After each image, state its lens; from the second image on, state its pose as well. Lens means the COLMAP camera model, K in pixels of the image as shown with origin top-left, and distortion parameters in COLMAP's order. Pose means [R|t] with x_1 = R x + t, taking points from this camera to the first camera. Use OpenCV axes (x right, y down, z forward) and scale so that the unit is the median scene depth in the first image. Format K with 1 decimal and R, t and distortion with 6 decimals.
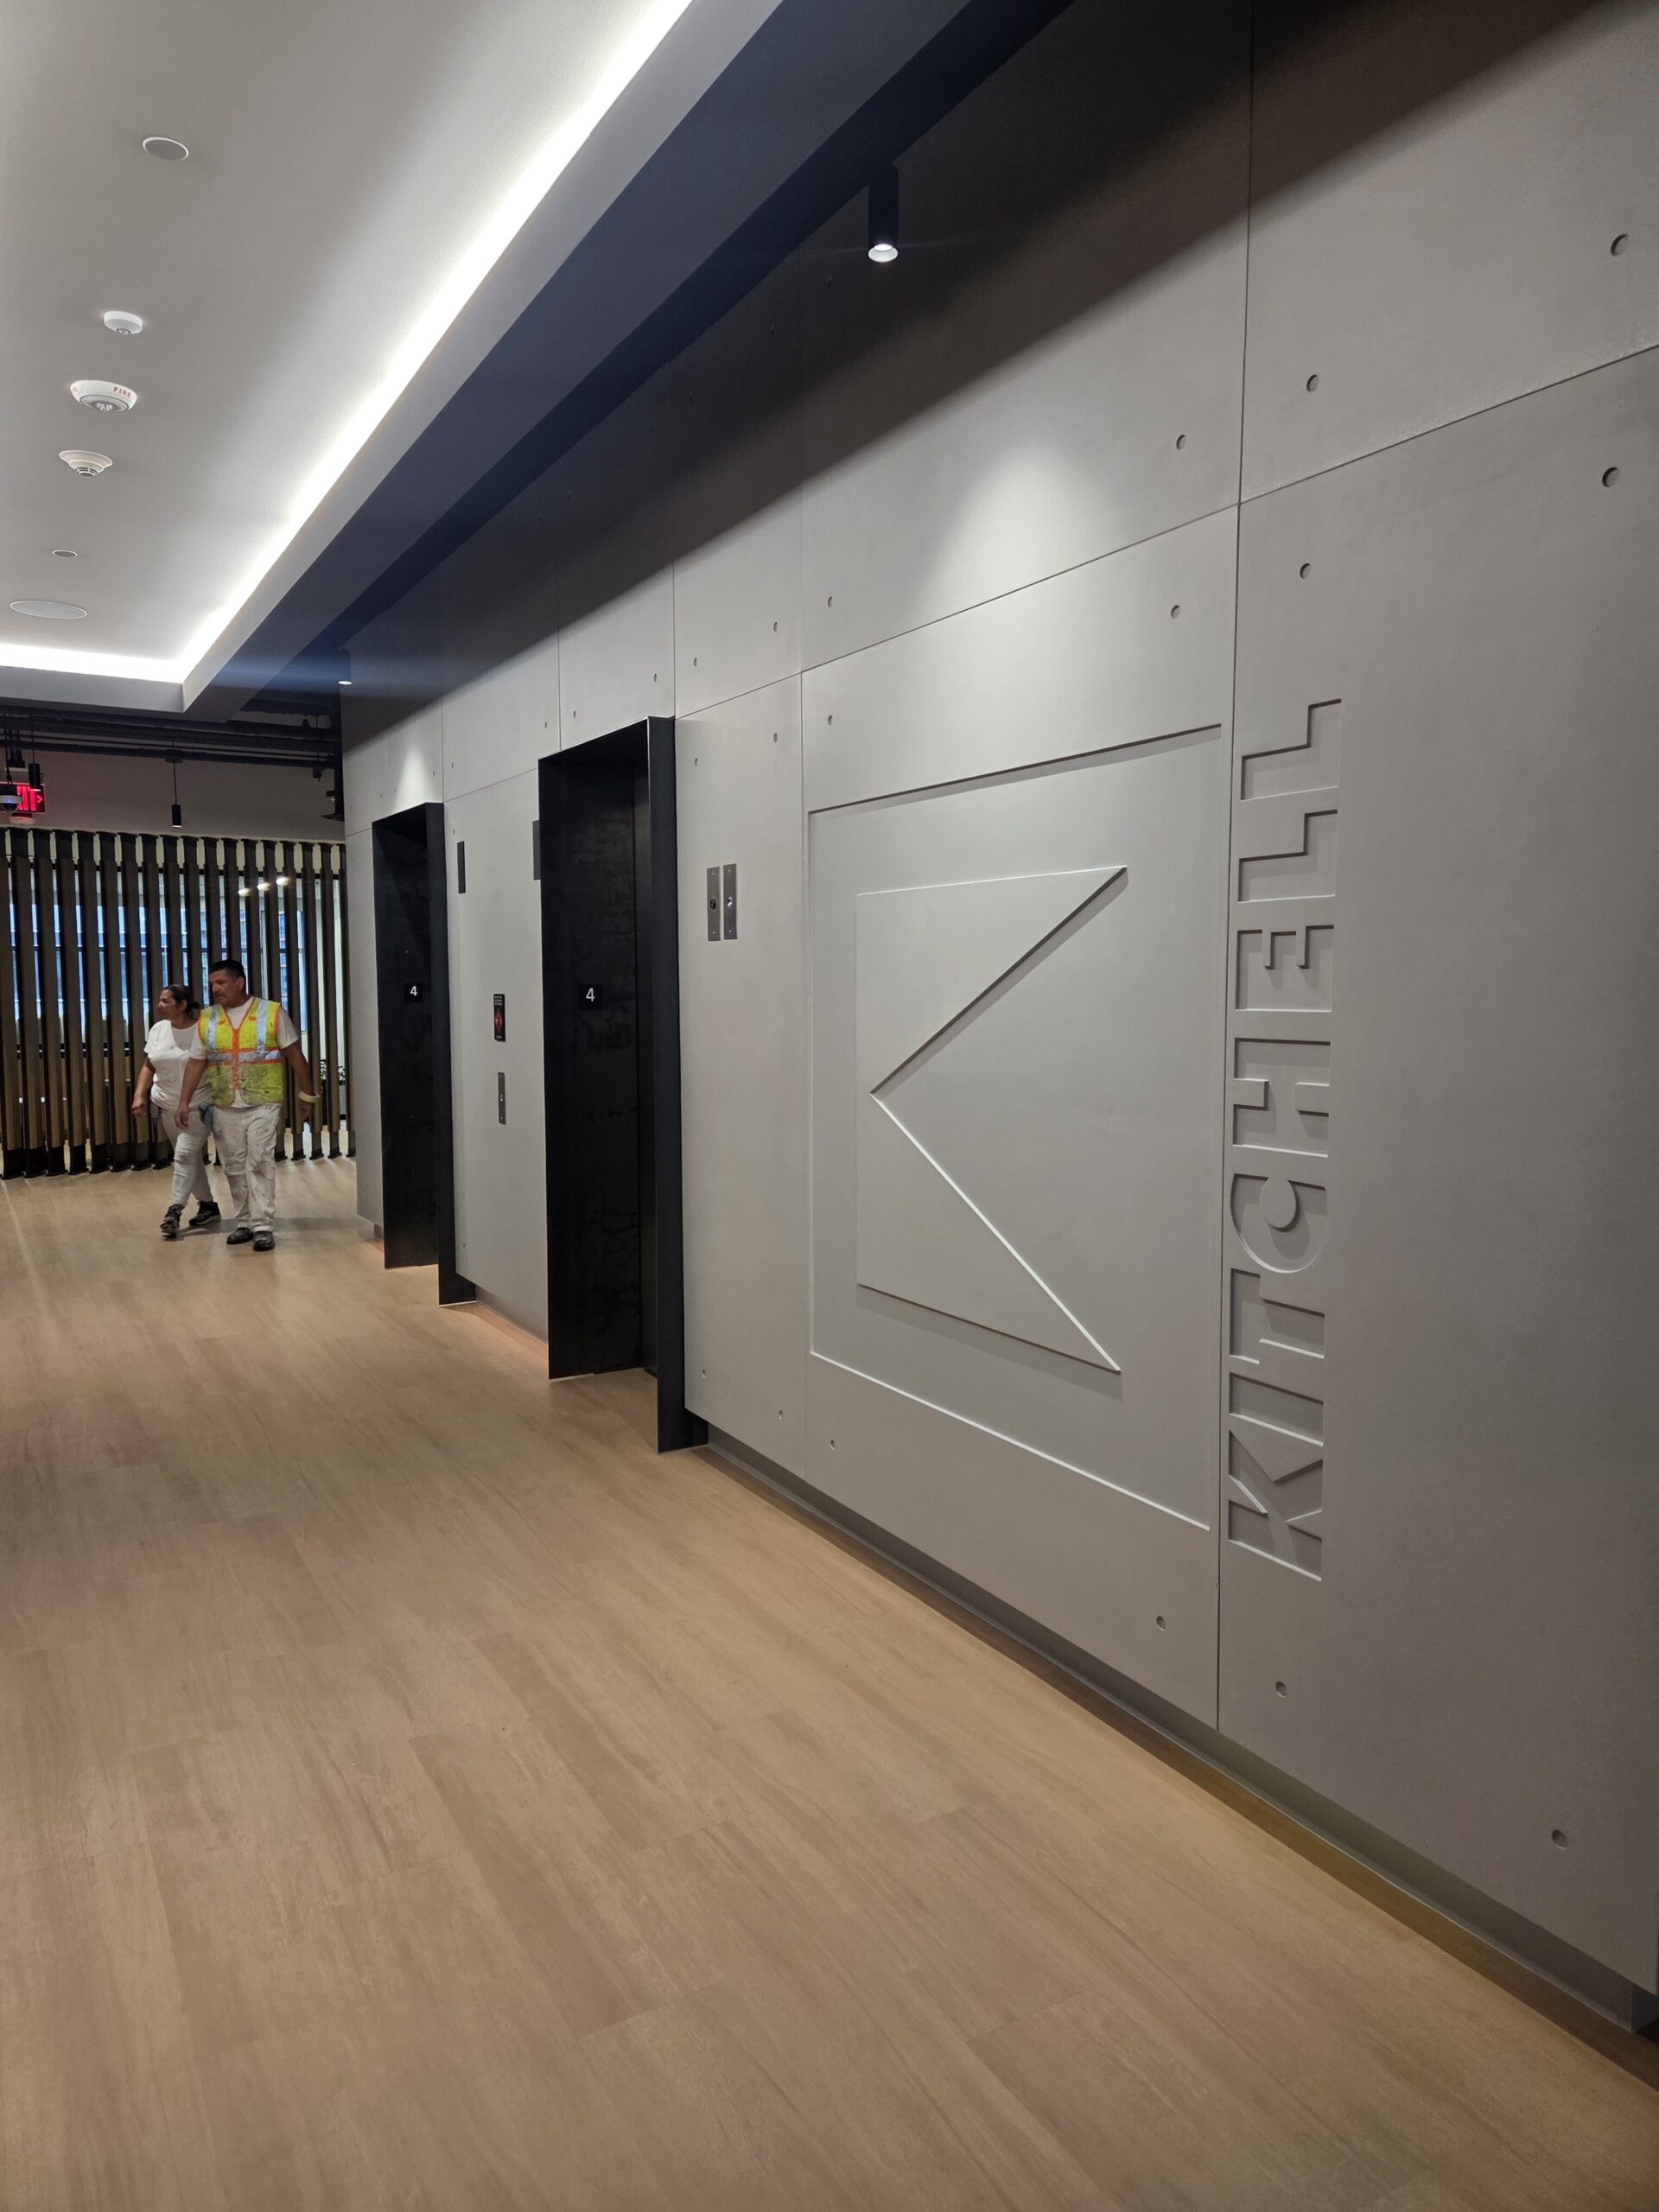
lens RADIAL K [[1491.7, 0, 837.3], [0, 1491.7, 1096.1], [0, 0, 1]] dist [0.058590, 0.001249]
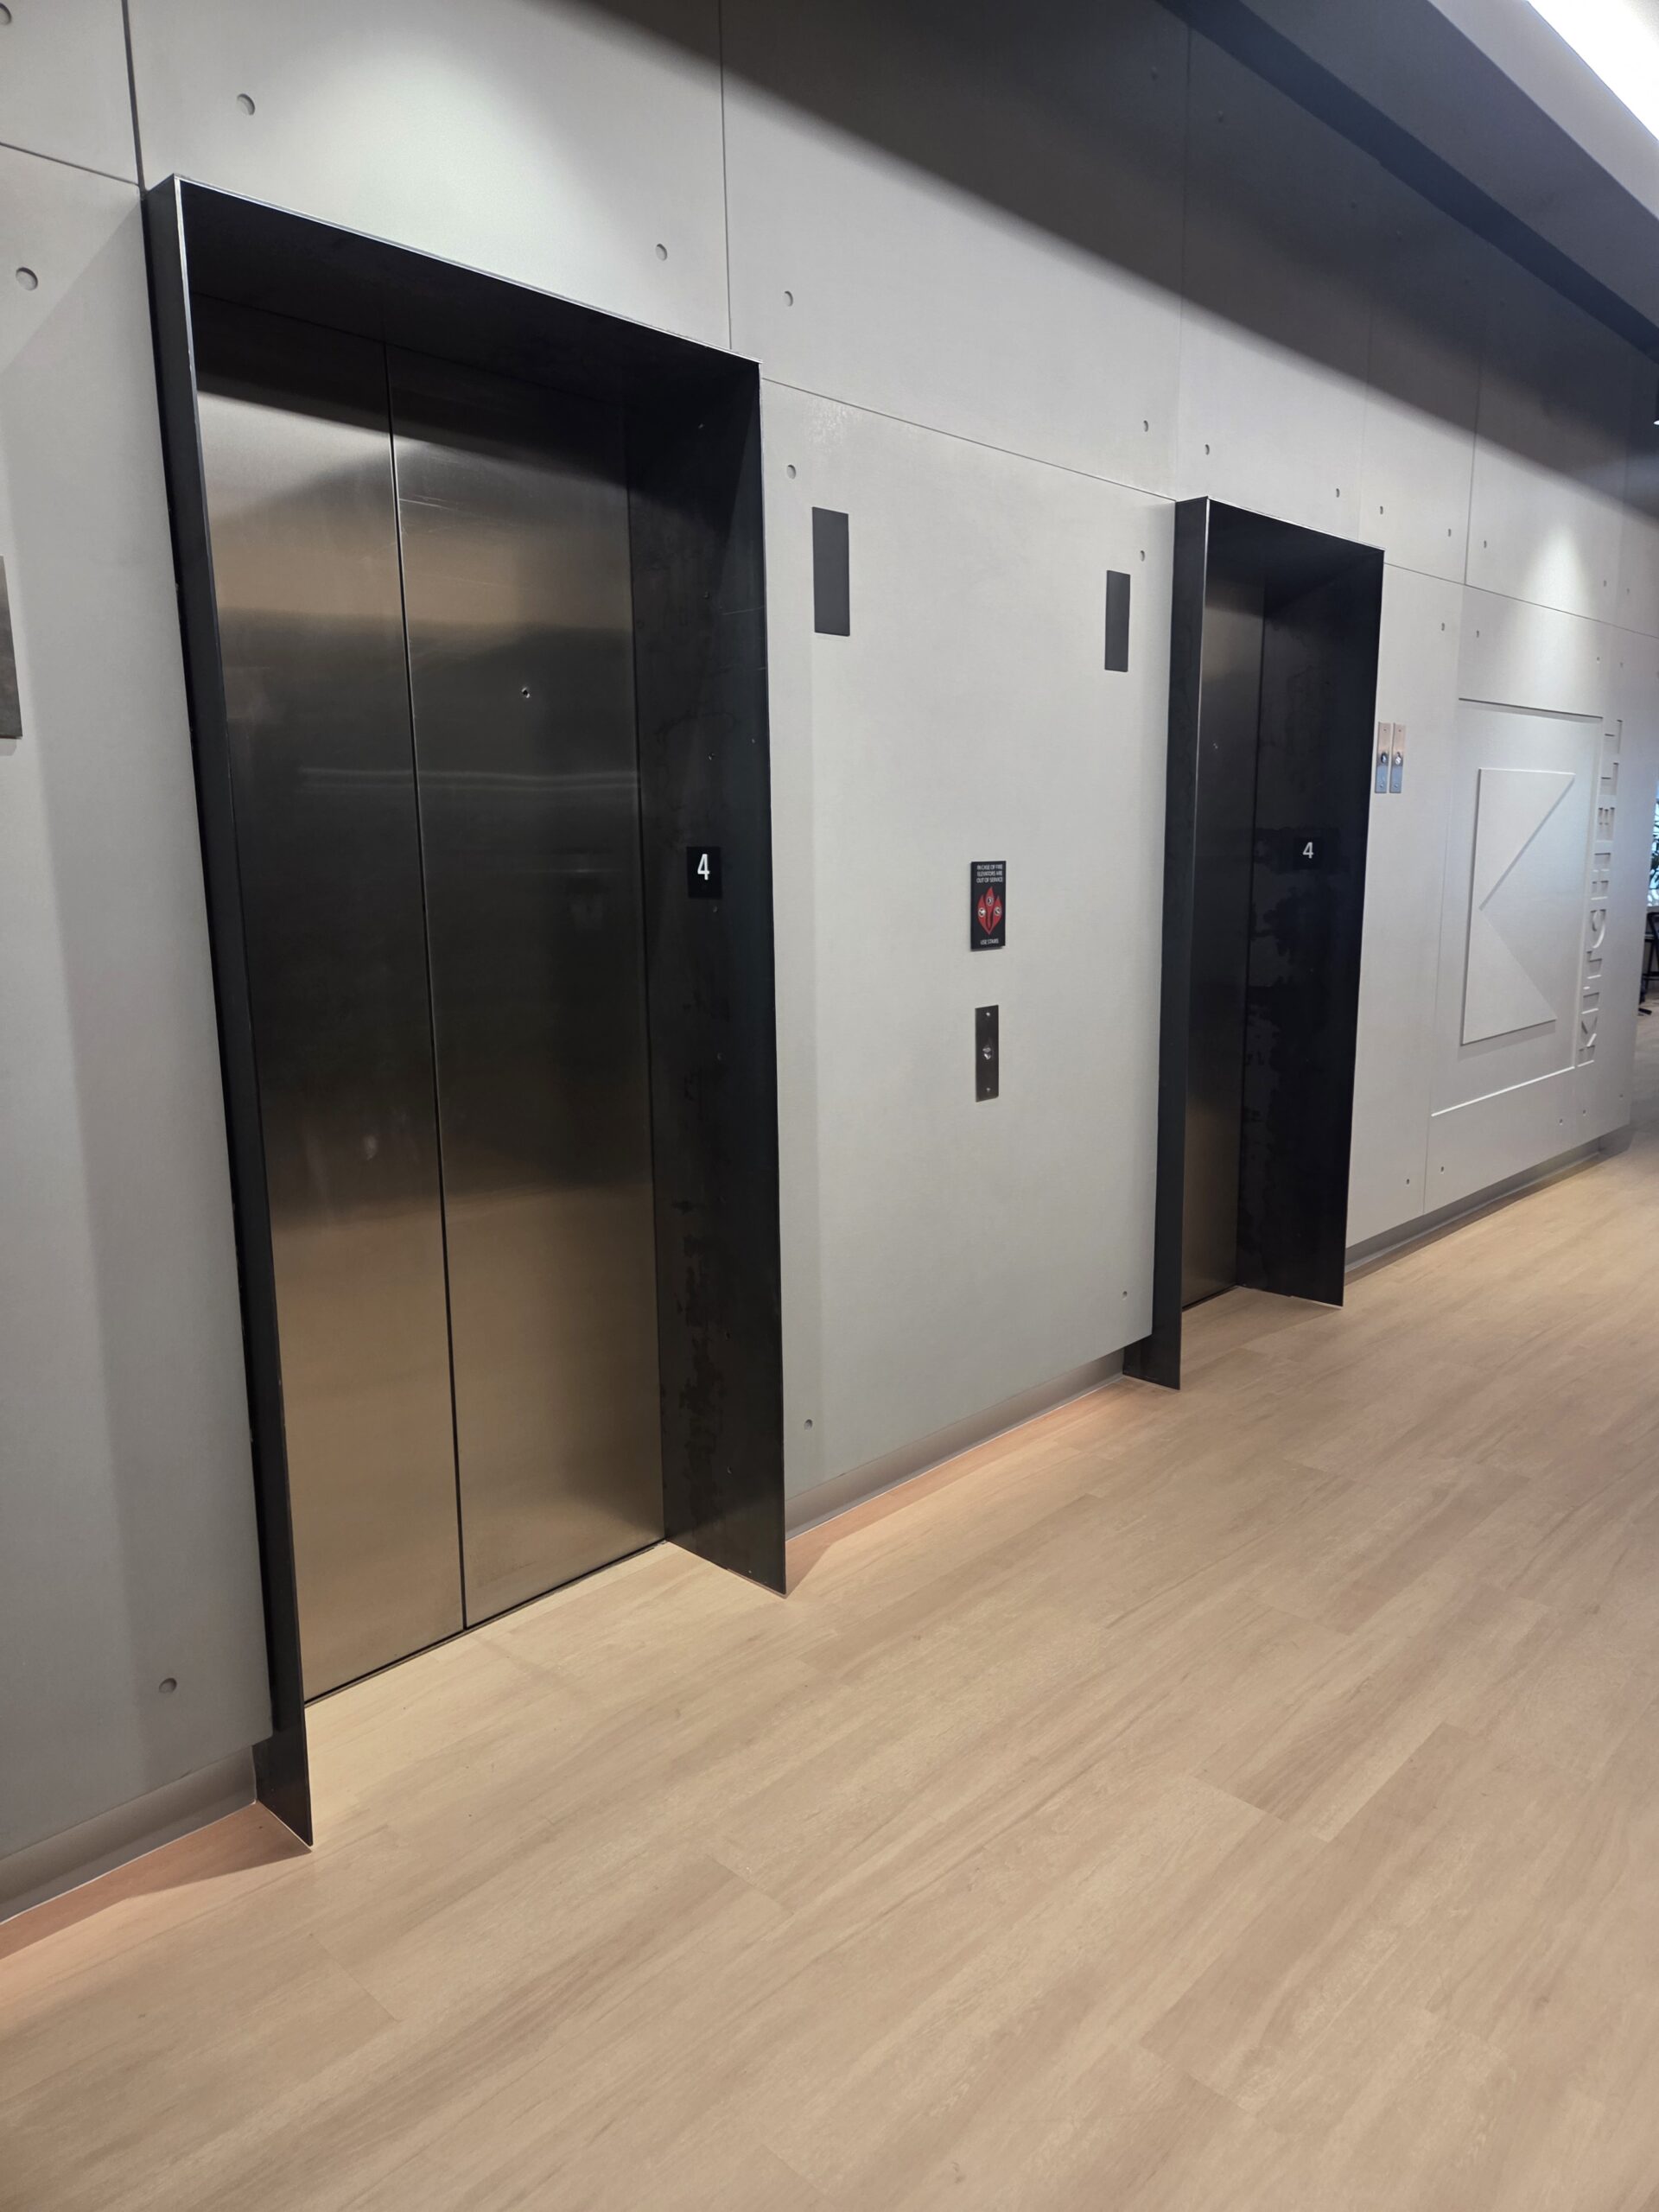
lens RADIAL K [[1491.7, 0, 835.6], [0, 1491.7, 1115.4], [0, 0, 1]] dist [0.058590, 0.001249]
pose [[-0.289465, -0.169499, 0.942061, -0.794004], [0.080117, 0.976452, 0.200304, -0.098853], [-0.953830, 0.133456, -0.269069, 1.314983]]
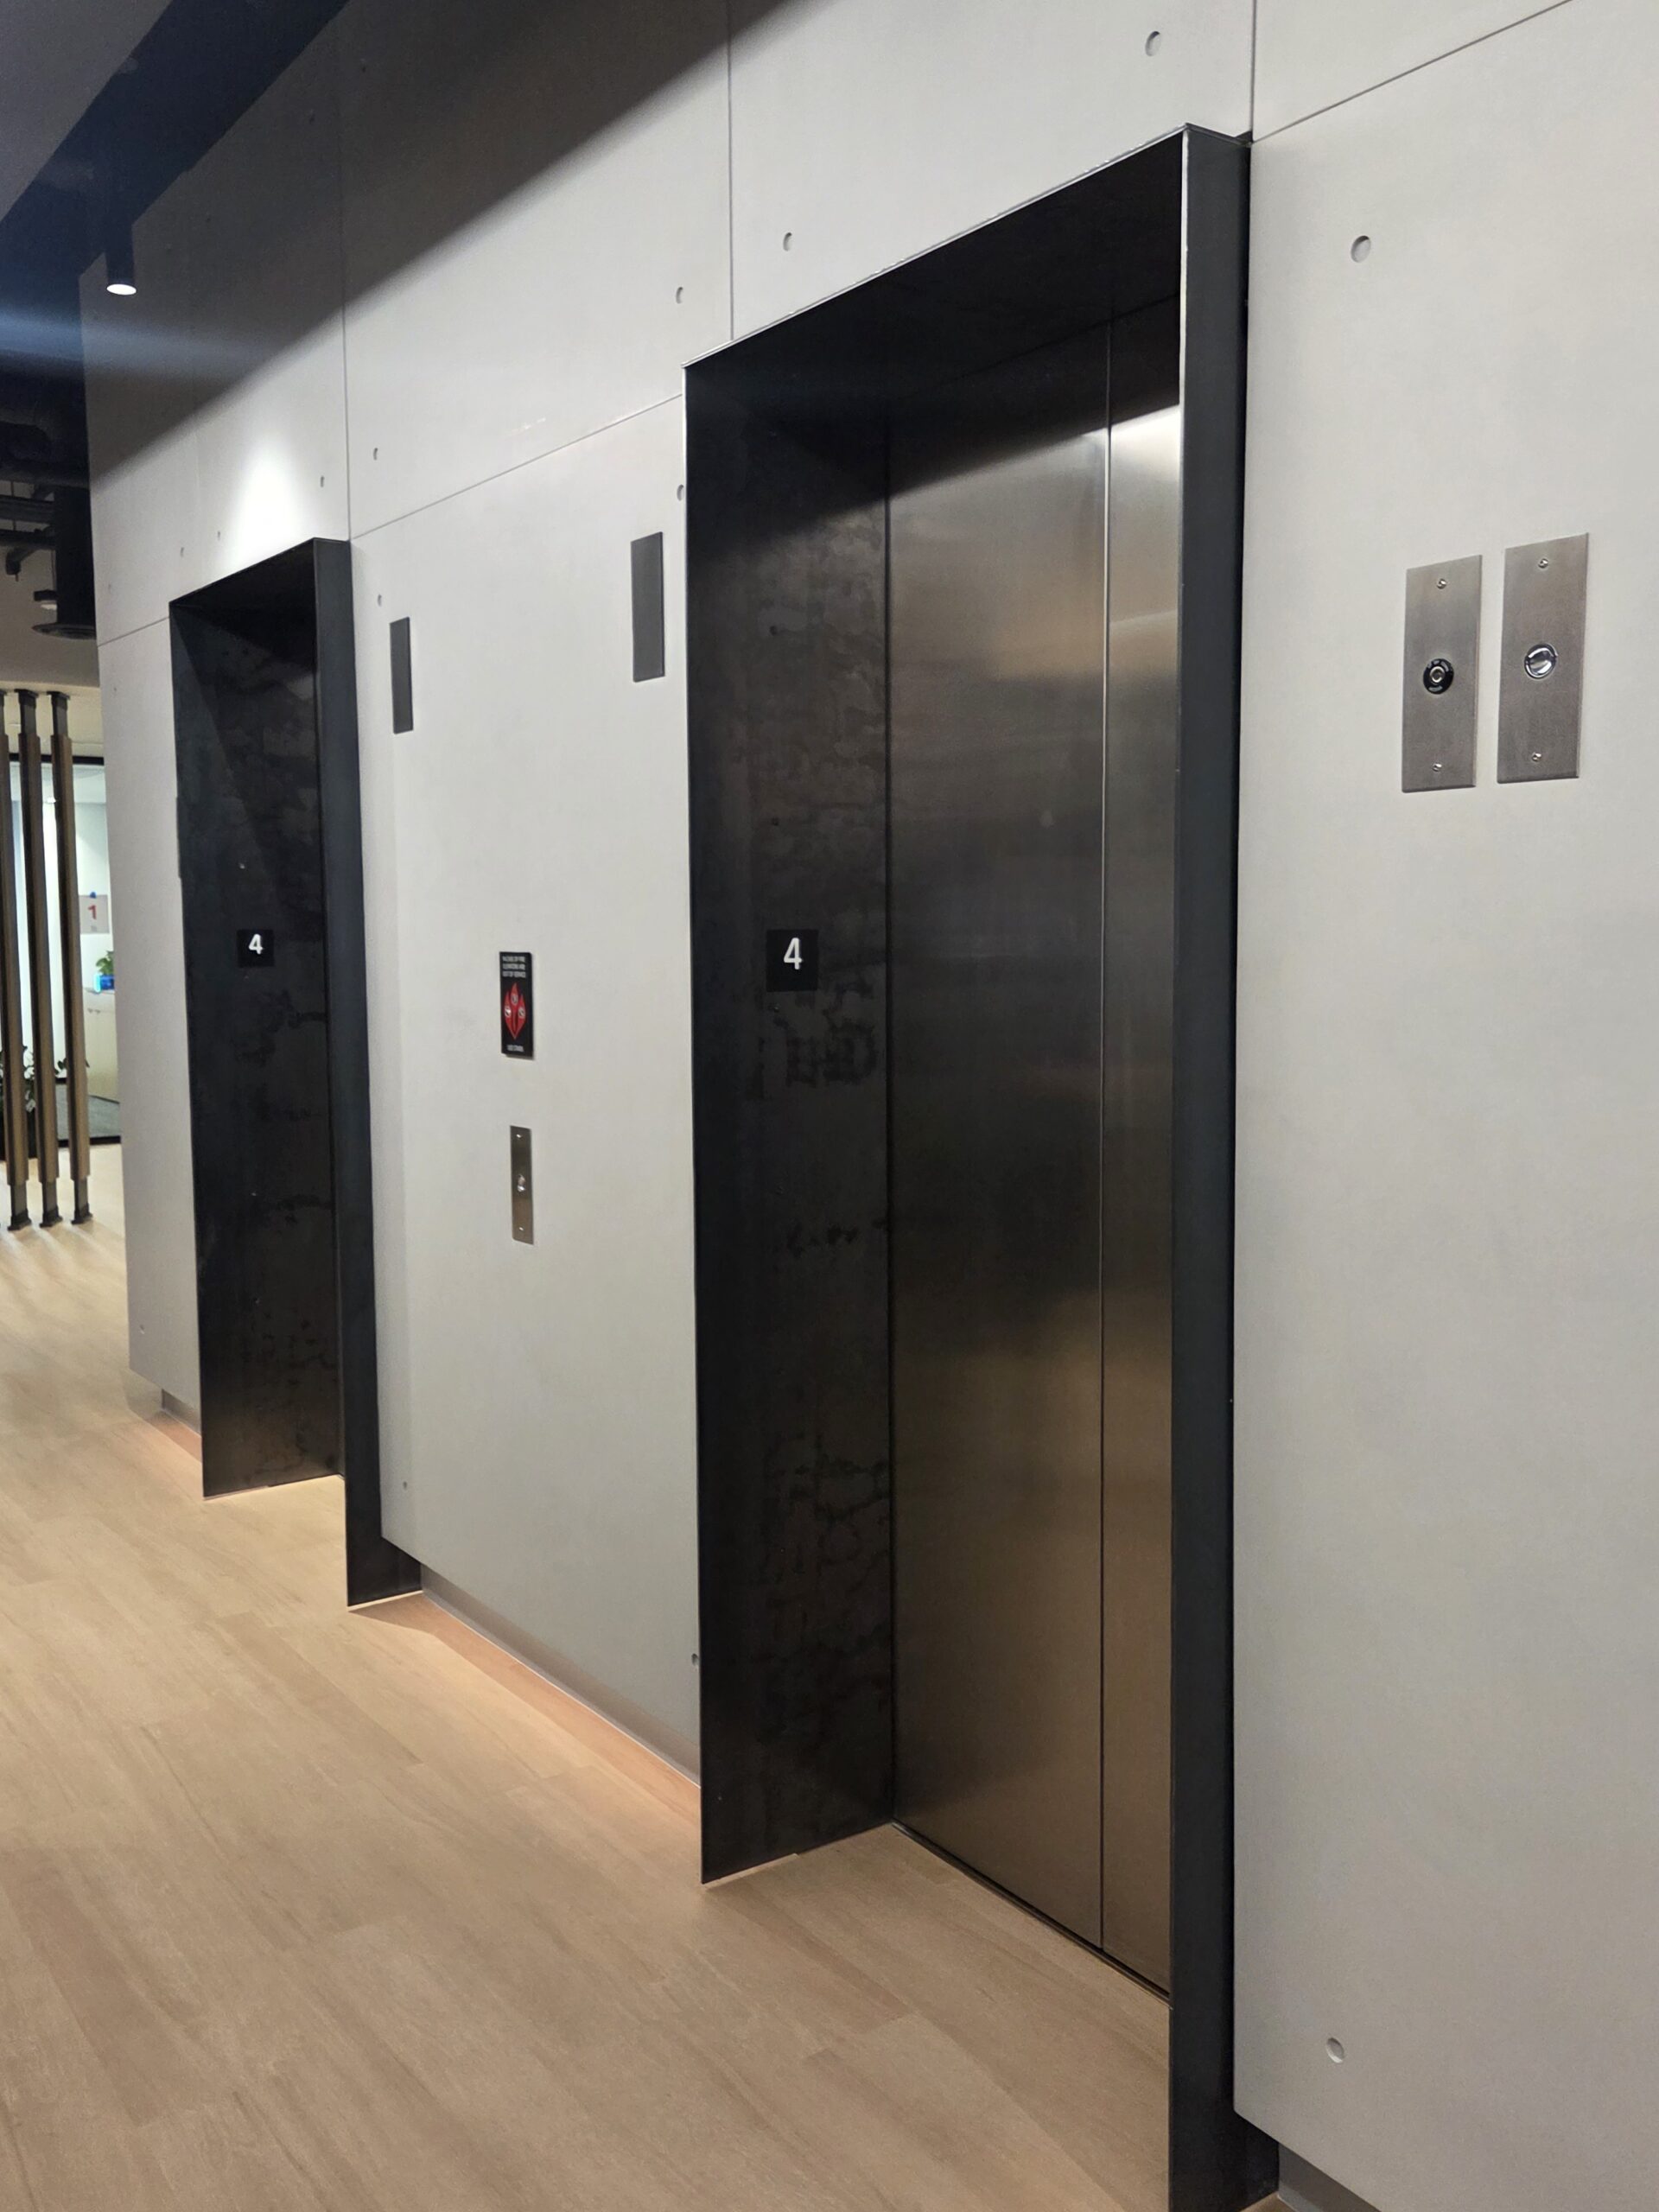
lens RADIAL K [[1950.5, 0, 833.1], [0, 1950.5, 1101.5], [0, 0, 1]] dist [0.068819, -0.041691]
pose [[0.996835, -0.009644, 0.078915, -0.194137], [0.008667, 0.999882, 0.012714, -0.032862], [-0.079028, -0.011990, 0.996800, 0.449898]]
